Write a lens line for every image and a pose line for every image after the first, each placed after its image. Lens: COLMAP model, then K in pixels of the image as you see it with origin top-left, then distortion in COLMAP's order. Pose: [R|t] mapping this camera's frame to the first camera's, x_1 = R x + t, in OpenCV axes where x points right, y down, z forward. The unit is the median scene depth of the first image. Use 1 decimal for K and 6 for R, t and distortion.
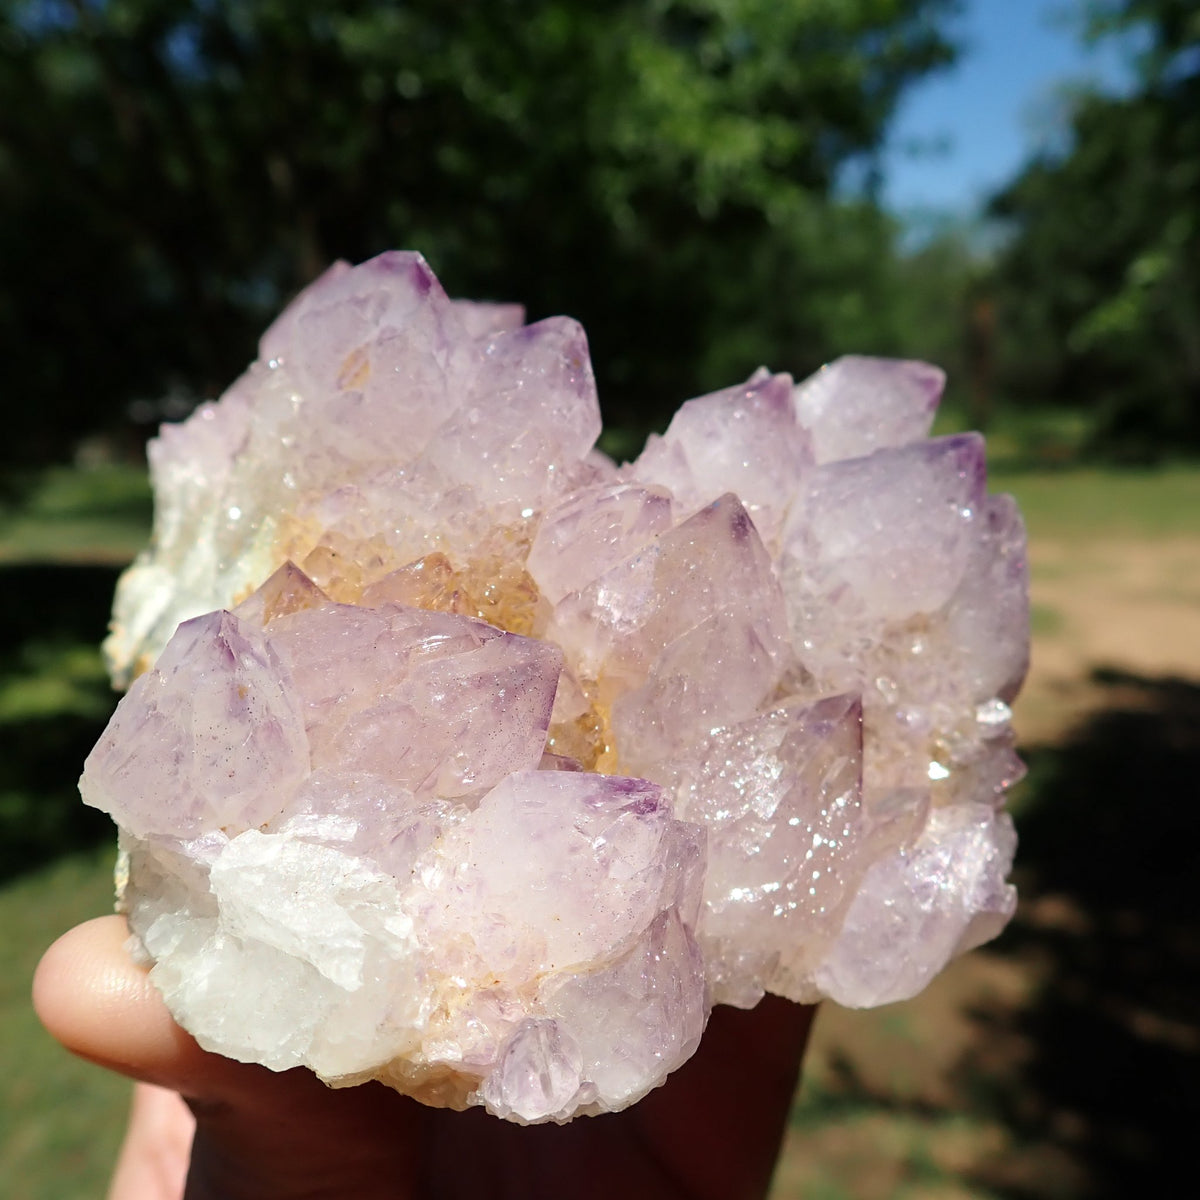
lens RADIAL K [[1177.6, 0, 580.4], [0, 1177.6, 602.6], [0, 0, 1]] dist [-0.009456, 0.157530]
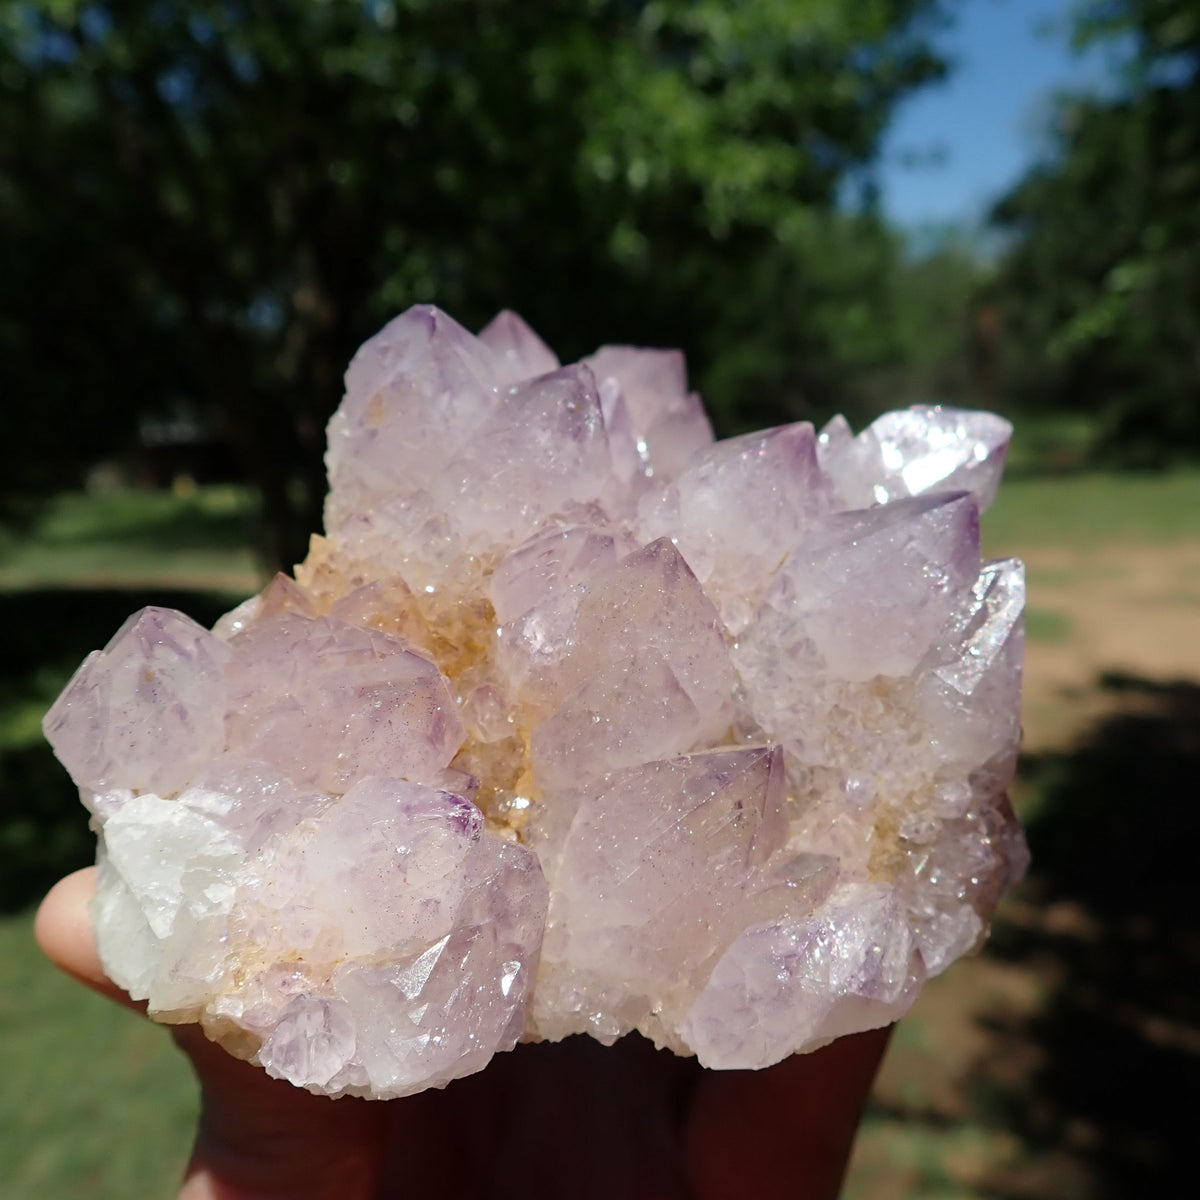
lens RADIAL K [[1177.6, 0, 580.4], [0, 1177.6, 602.6], [0, 0, 1]] dist [-0.009456, 0.157530]
pose [[0.930547, 0.076784, -0.358031, 0.435783], [-0.088504, 0.995940, -0.016438, -0.014103], [0.355316, 0.046984, 0.933565, 0.030487]]
